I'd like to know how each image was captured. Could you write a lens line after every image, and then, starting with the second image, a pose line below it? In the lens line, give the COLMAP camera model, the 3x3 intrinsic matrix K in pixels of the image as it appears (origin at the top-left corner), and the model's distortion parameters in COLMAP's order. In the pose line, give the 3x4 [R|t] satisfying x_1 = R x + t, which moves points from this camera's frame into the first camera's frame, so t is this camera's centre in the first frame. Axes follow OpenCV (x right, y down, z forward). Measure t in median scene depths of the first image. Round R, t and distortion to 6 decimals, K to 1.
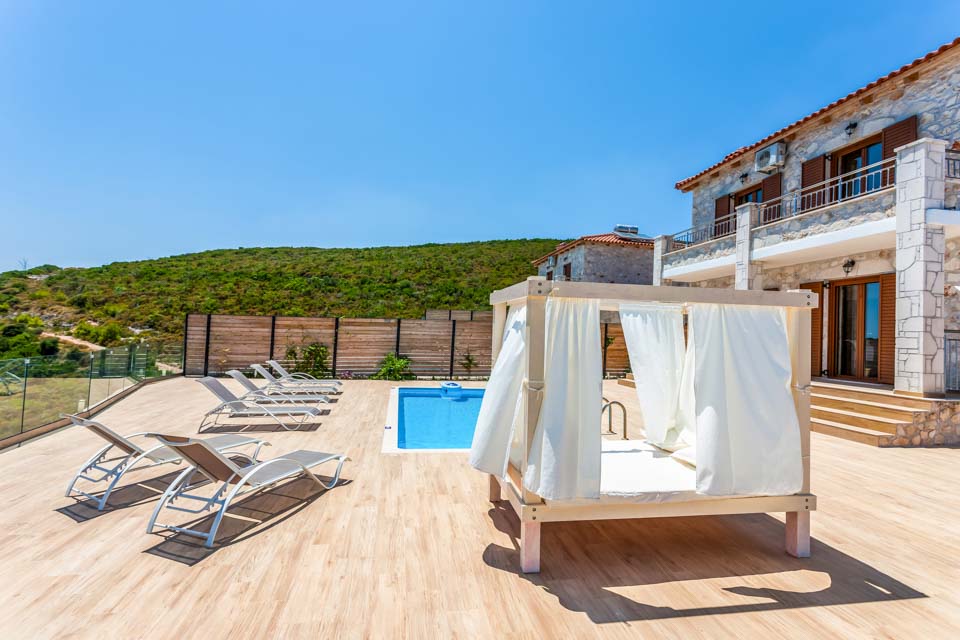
lens RADIAL K [[464.8, 0, 480.4], [0, 464.8, 320.7], [0, 0, 1]] dist [0.000720, -0.000020]
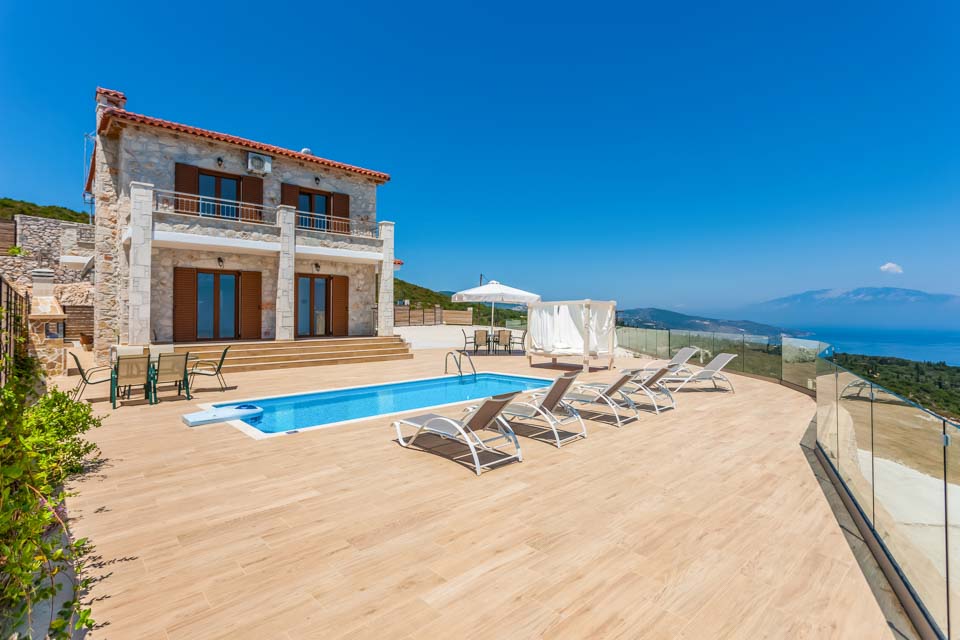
lens RADIAL K [[464.8, 0, 480.1], [0, 464.8, 315.8], [0, 0, 1]] dist [0.000720, -0.000020]
pose [[-0.555396, -0.026162, 0.831174, -0.894276], [-0.039520, 0.999206, 0.005043, 0.021962], [-0.830646, -0.030047, -0.555989, 1.480630]]
